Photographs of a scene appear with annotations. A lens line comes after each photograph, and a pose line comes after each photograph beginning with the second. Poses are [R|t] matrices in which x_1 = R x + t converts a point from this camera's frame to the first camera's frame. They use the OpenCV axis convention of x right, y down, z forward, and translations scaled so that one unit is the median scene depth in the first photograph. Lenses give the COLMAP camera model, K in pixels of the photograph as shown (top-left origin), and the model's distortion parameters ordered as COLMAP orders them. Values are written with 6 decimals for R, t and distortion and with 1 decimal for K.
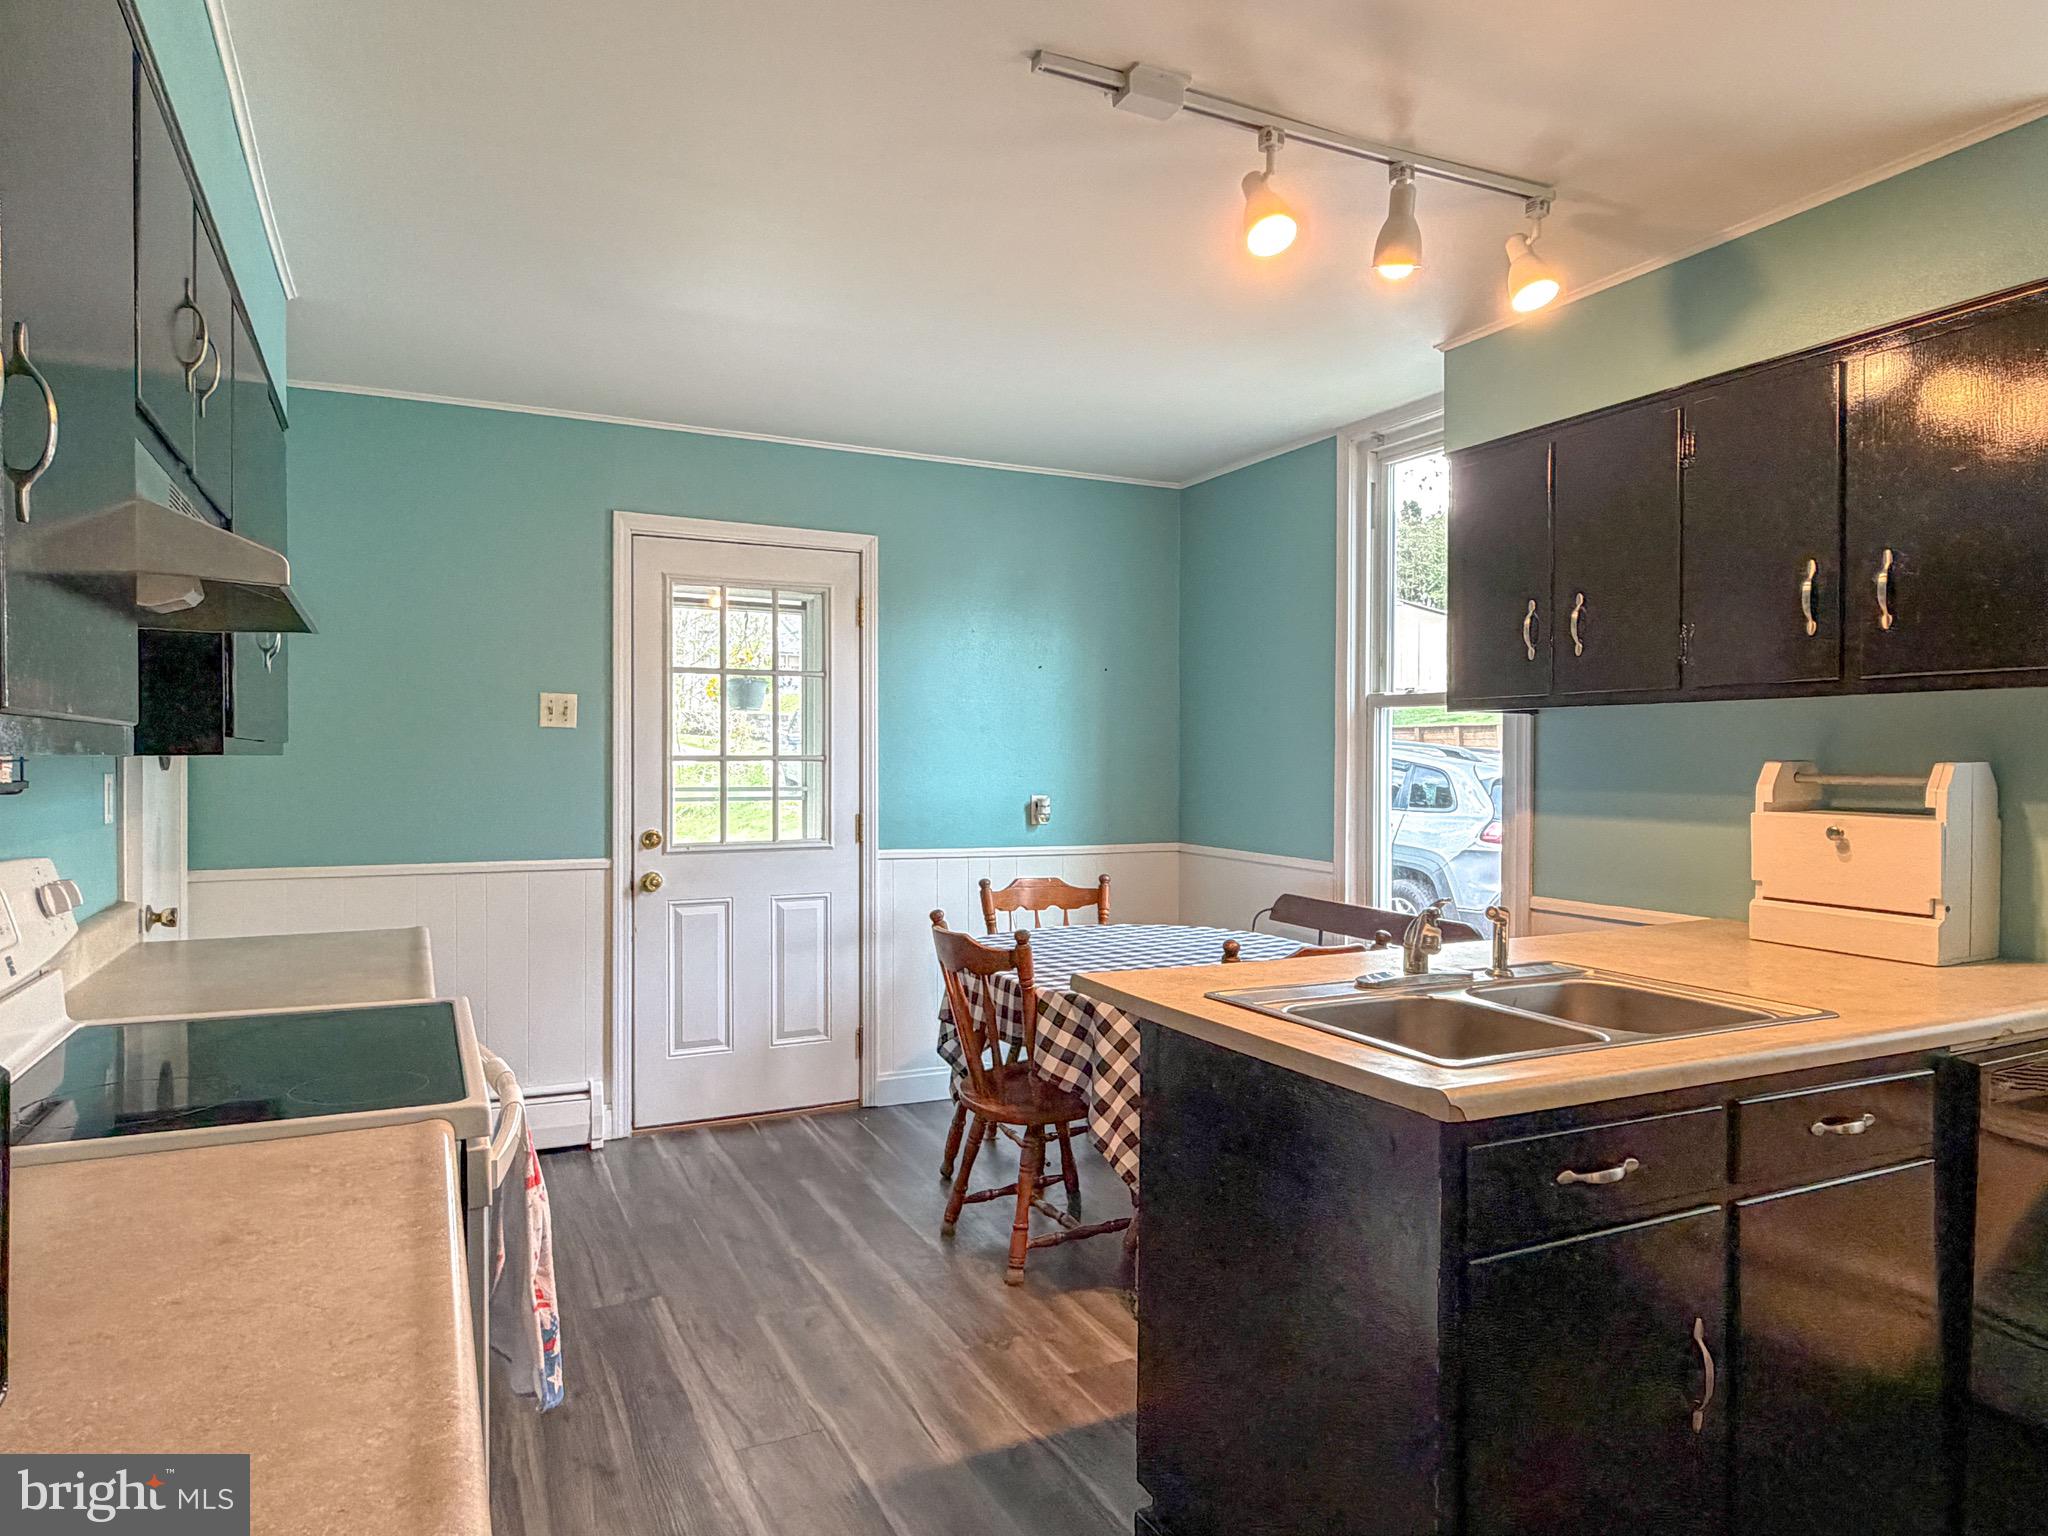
lens RADIAL K [[1253.8, 0, 1021.0], [0, 1253.8, 768.3], [0, 0, 1]] dist [0.003756, 0.000497]
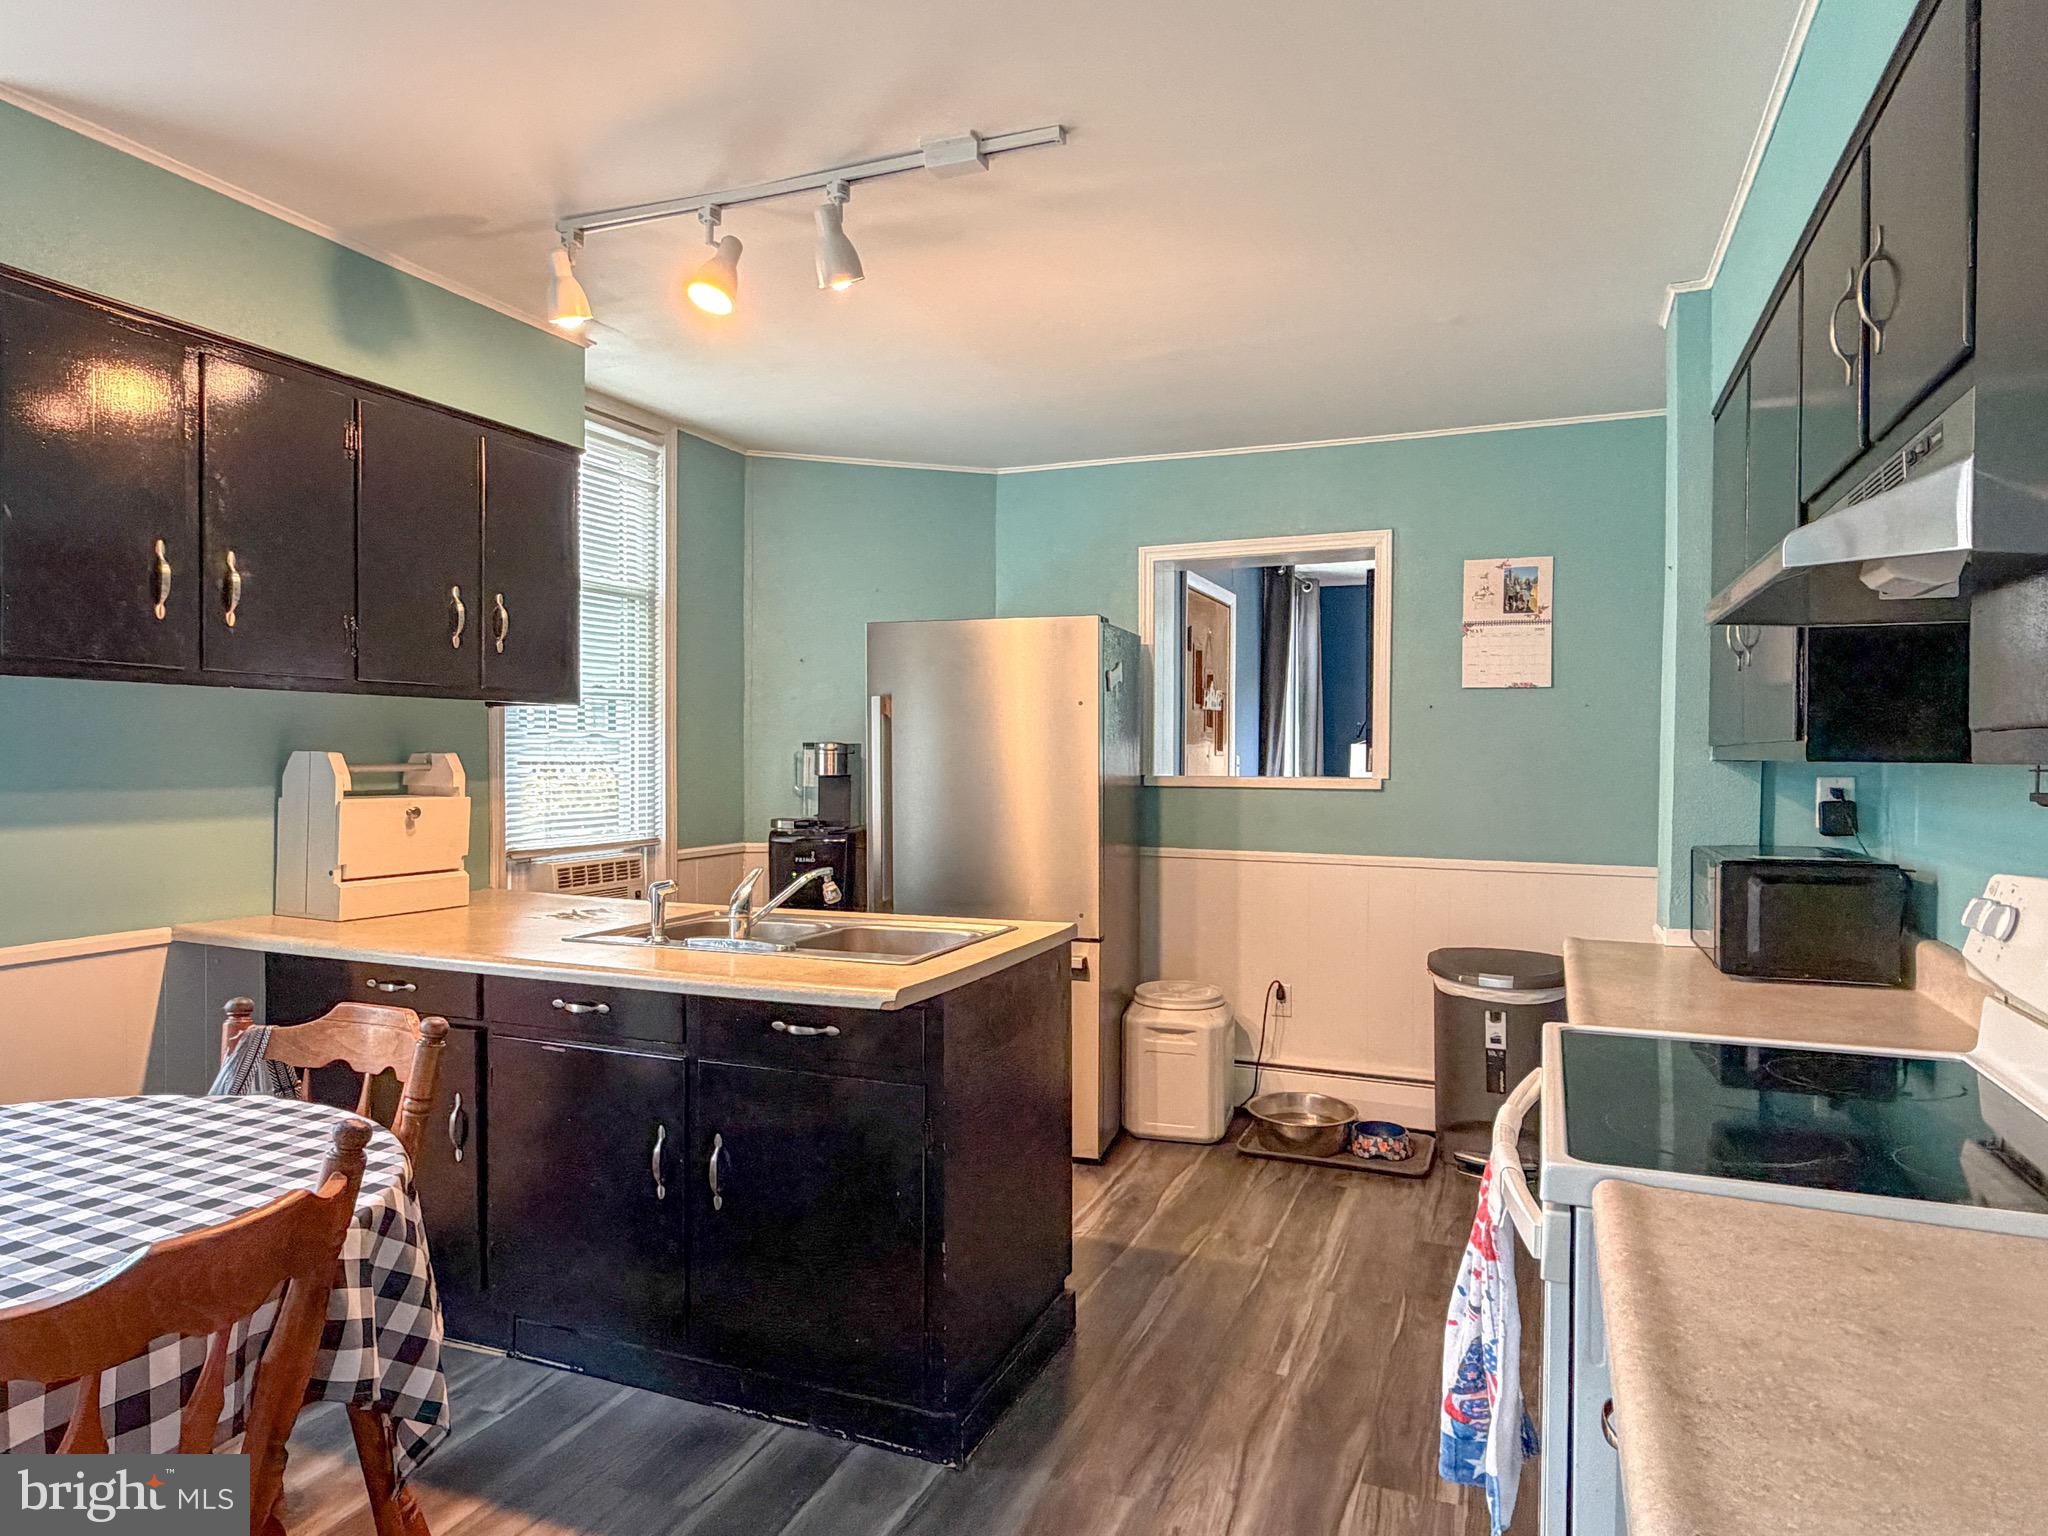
lens RADIAL K [[1253.8, 0, 1023.0], [0, 1253.8, 759.5], [0, 0, 1]] dist [0.003756, 0.000497]
pose [[-0.669706, -0.008599, 0.742577, -0.791448], [0.004215, 0.999873, 0.015380, -0.028488], [-0.742614, 0.013430, -0.669585, 1.816189]]
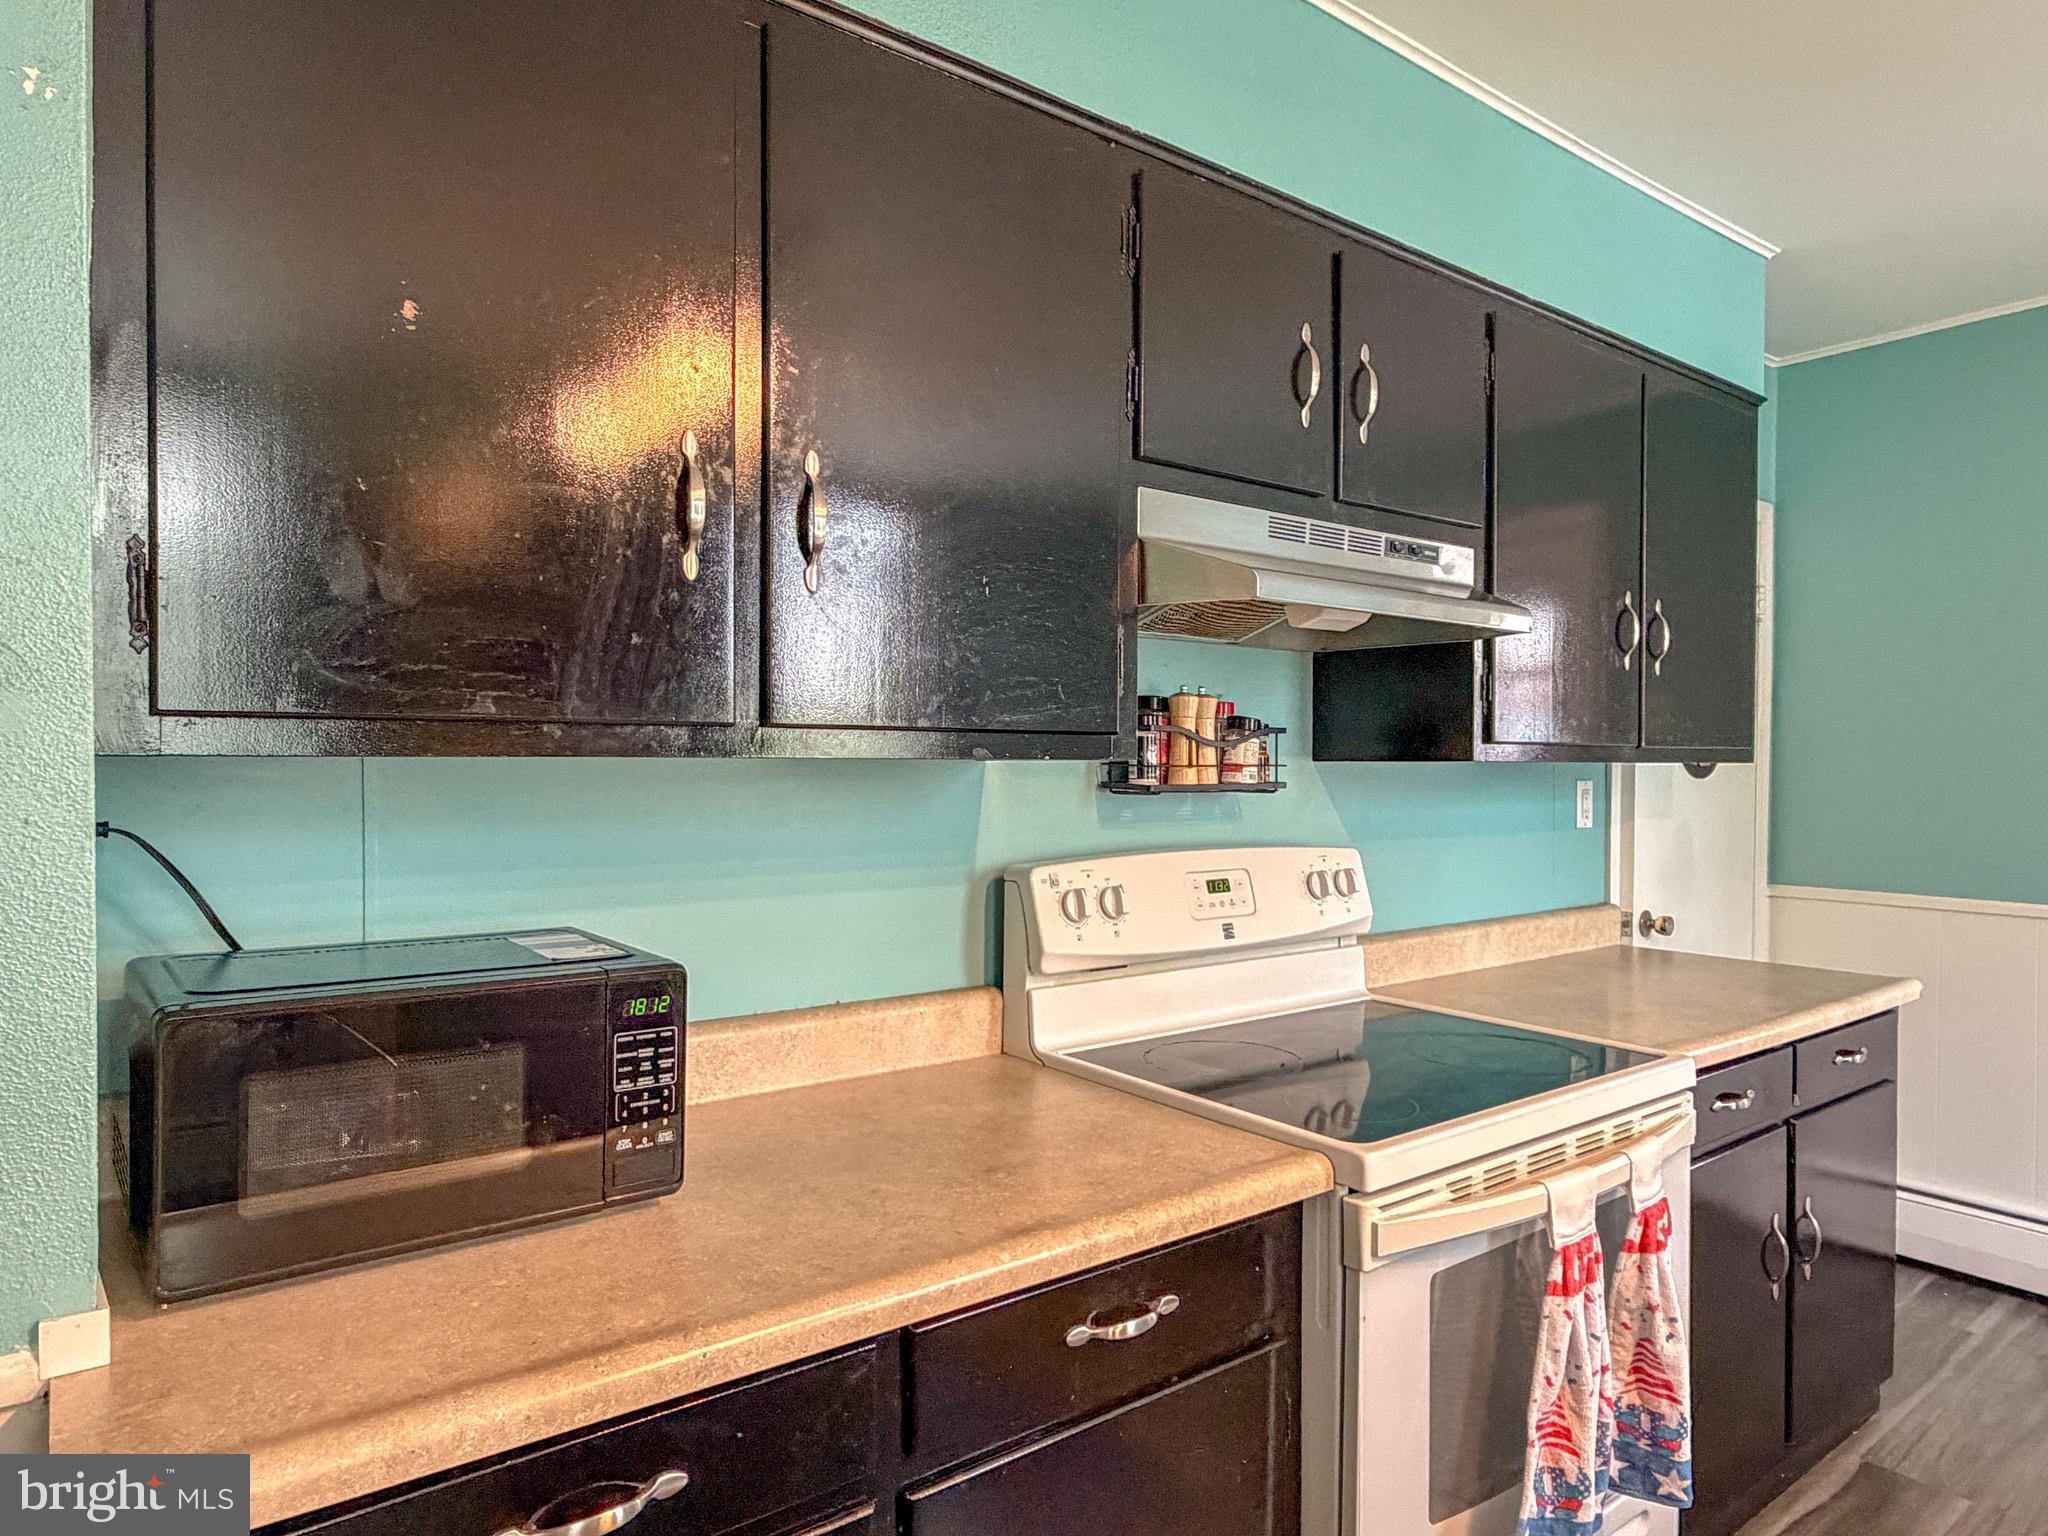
lens RADIAL K [[1253.8, 0, 1020.0], [0, 1253.8, 766.6], [0, 0, 1]] dist [0.003756, 0.000497]
pose [[0.216680, 0.007485, -0.976214, 0.477753], [-0.016279, 0.999859, 0.004053, -0.009886], [0.976107, 0.015014, 0.216772, 0.691521]]
